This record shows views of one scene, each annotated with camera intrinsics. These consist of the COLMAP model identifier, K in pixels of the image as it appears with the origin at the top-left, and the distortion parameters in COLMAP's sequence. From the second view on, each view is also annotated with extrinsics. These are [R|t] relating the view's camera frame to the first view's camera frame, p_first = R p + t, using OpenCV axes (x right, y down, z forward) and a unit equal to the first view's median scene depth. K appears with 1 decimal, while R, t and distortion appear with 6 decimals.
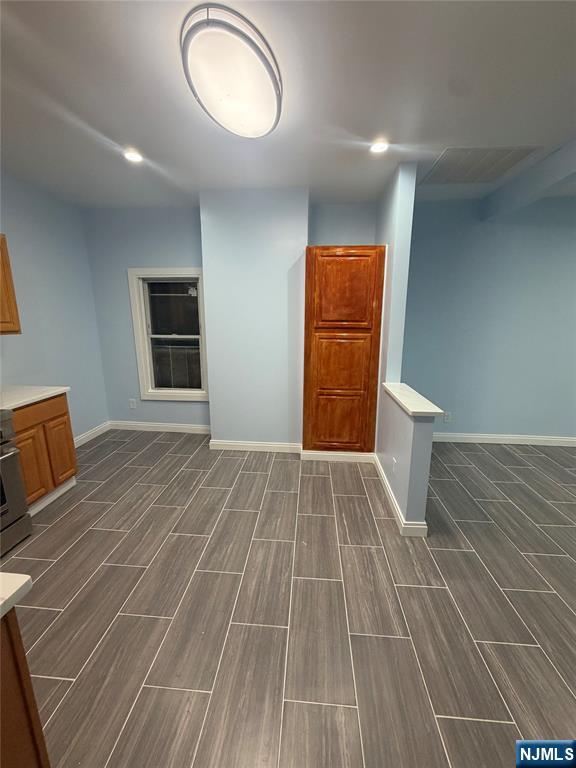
lens RADIAL K [[305.4, 0, 289.1], [0, 305.4, 381.9], [0, 0, 1]] dist [-0.000952, 0.000293]
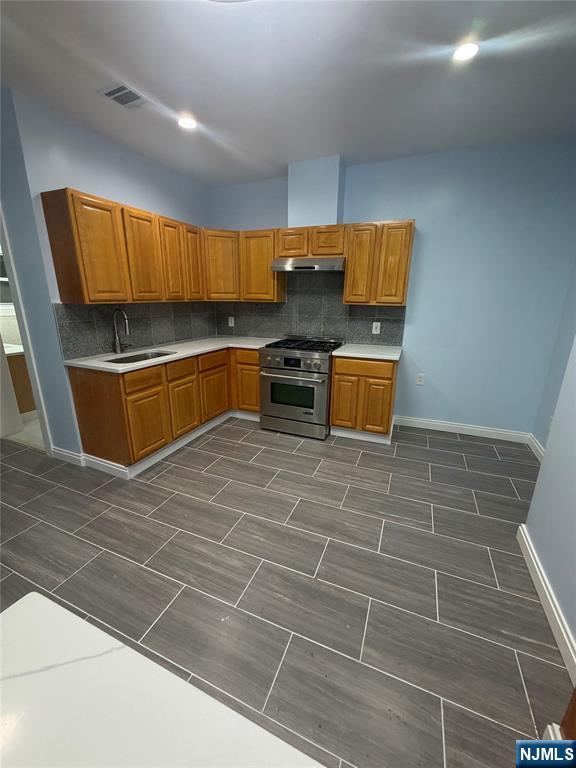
lens RADIAL K [[305.4, 0, 289.1], [0, 305.4, 381.9], [0, 0, 1]] dist [-0.000952, 0.000293]
pose [[-0.318104, 0.246017, -0.915579, 0.365550], [-0.211485, 0.922995, 0.321487, -0.149800], [0.924166, 0.295898, -0.241580, 0.841628]]
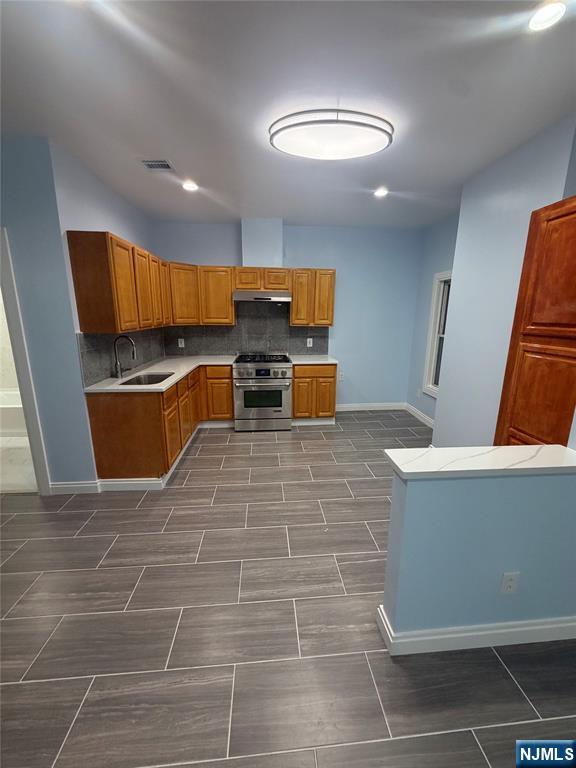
lens RADIAL K [[305.4, 0, 289.1], [0, 305.4, 381.9], [0, 0, 1]] dist [-0.000952, 0.000293]
pose [[0.156466, 0.208826, -0.965355, 0.698355], [-0.212944, 0.961539, 0.173486, -0.089850], [0.964455, 0.178421, 0.194916, 0.426583]]
